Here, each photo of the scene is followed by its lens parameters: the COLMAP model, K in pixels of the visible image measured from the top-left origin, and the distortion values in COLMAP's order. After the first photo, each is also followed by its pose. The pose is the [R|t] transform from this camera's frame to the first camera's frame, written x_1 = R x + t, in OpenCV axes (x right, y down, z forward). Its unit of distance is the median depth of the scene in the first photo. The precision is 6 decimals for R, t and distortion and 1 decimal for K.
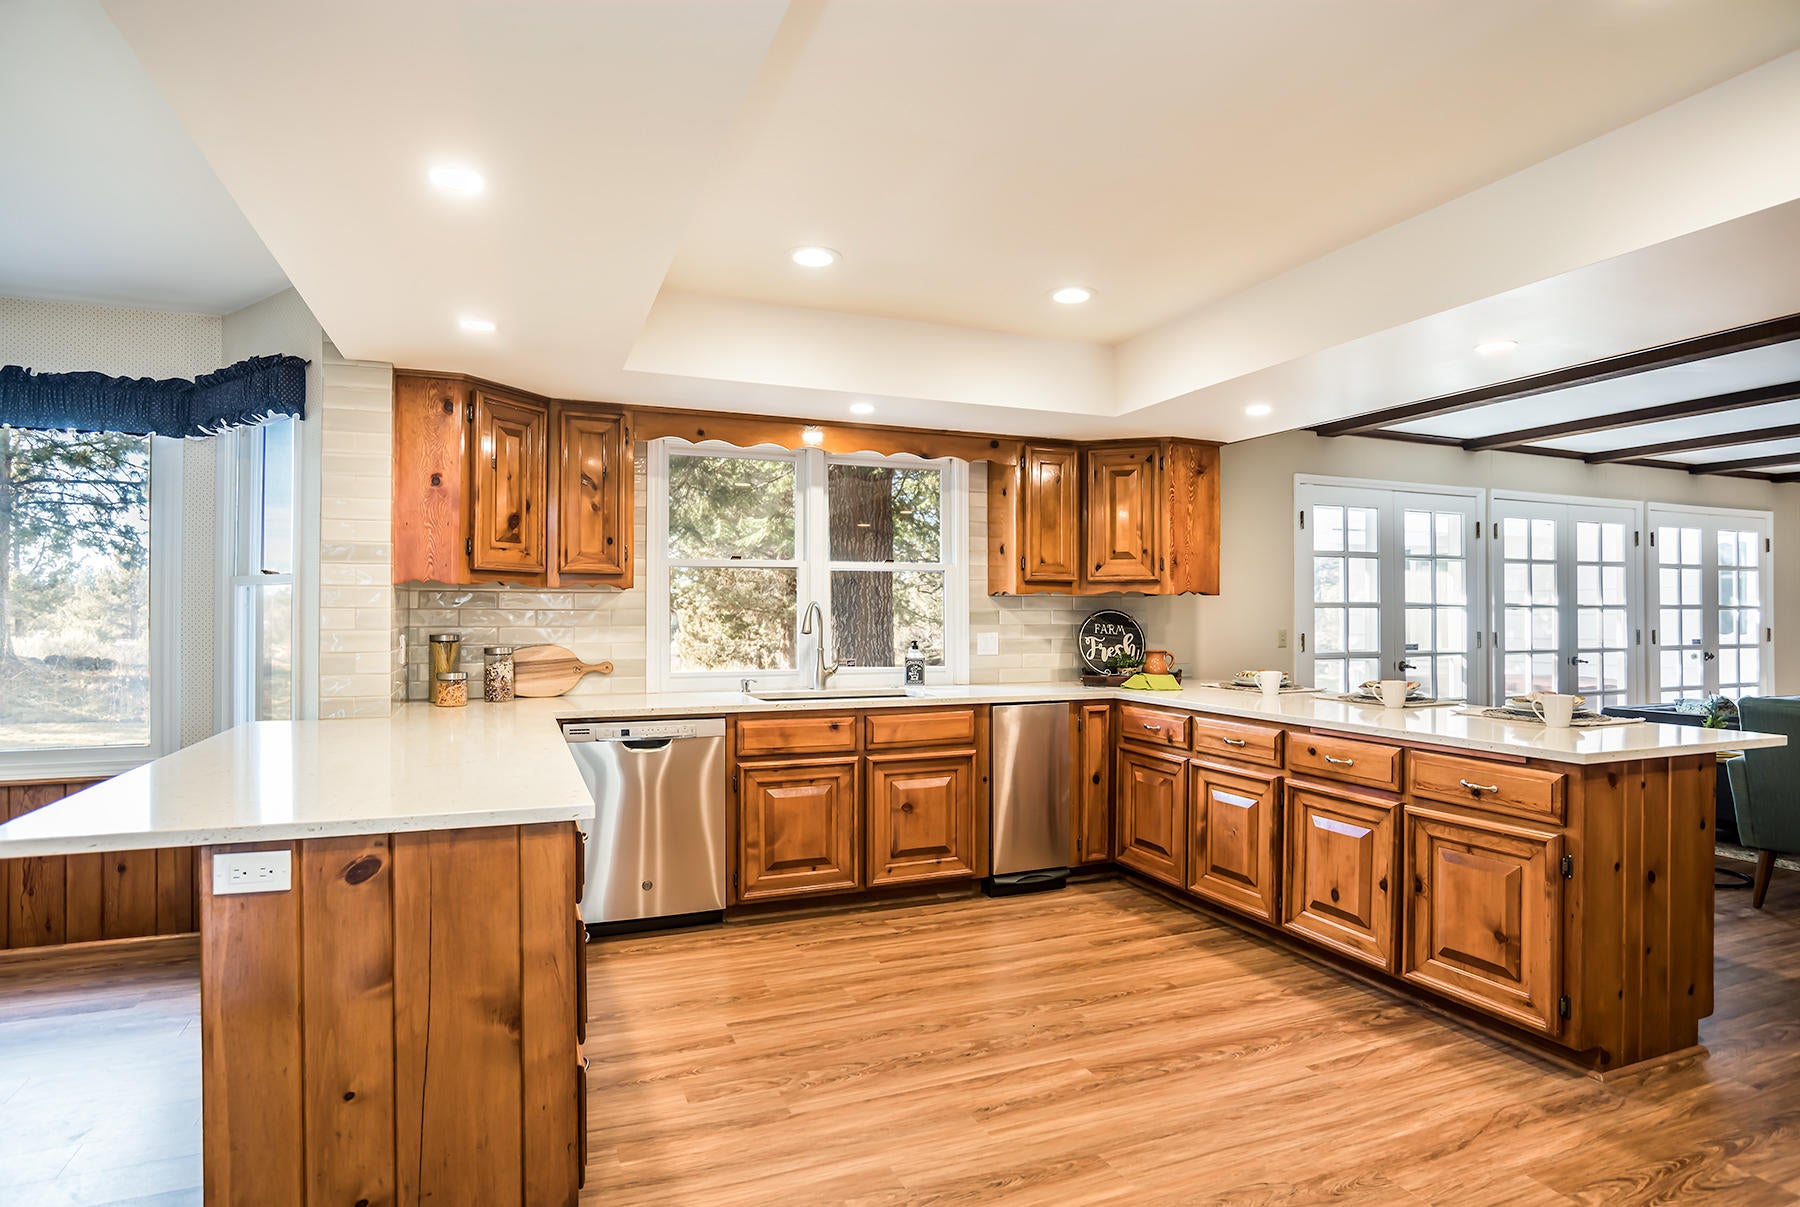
lens RADIAL K [[924.7, 0, 900.0], [0, 924.7, 603.5], [0, 0, 1]] dist [-0.014662, 0.000105]
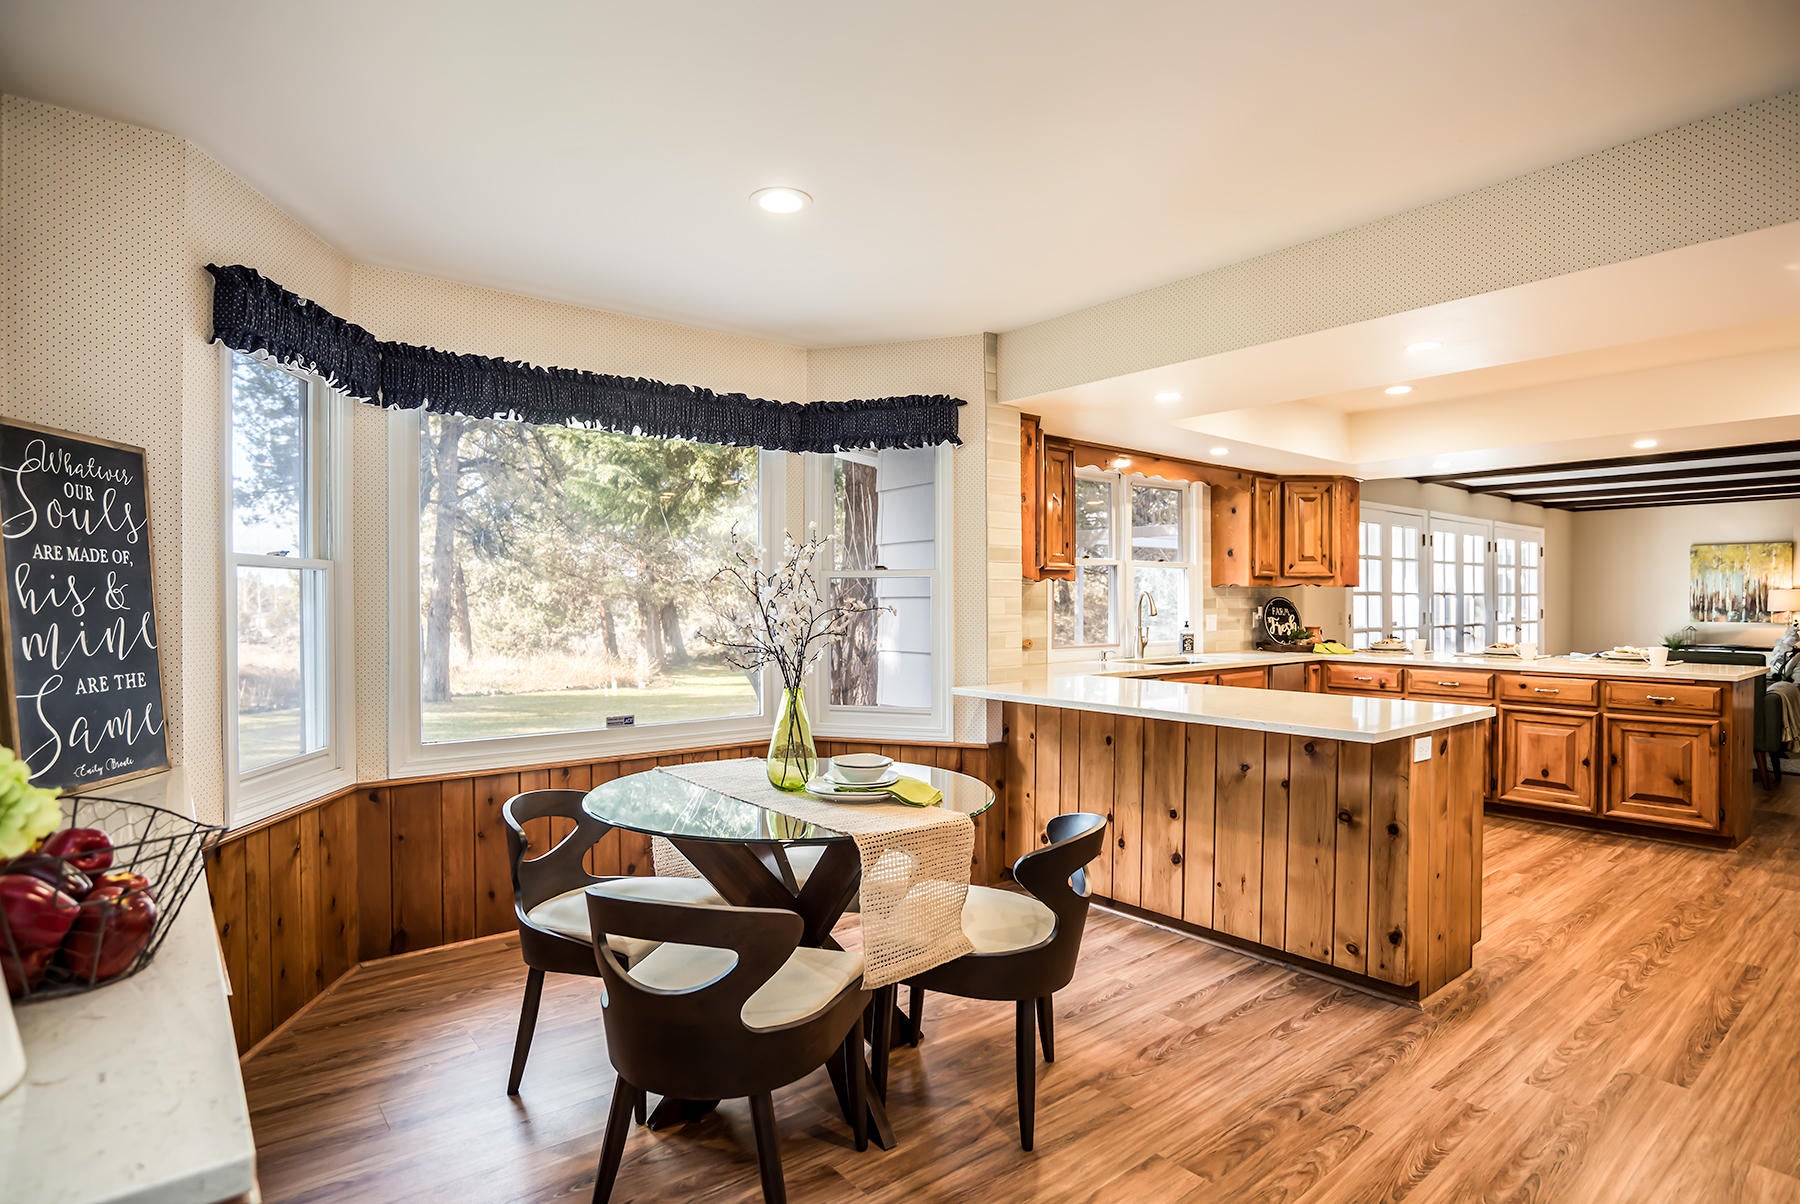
lens RADIAL K [[914.0, 0, 900.0], [0, 914.0, 602.0], [0, 0, 1]] dist [-0.002917, -0.000092]
pose [[0.953109, -0.000317, 0.302627, -1.083732], [-0.003135, 0.999935, 0.010922, 0.000574], [-0.302611, -0.011358, 0.953046, -0.183699]]
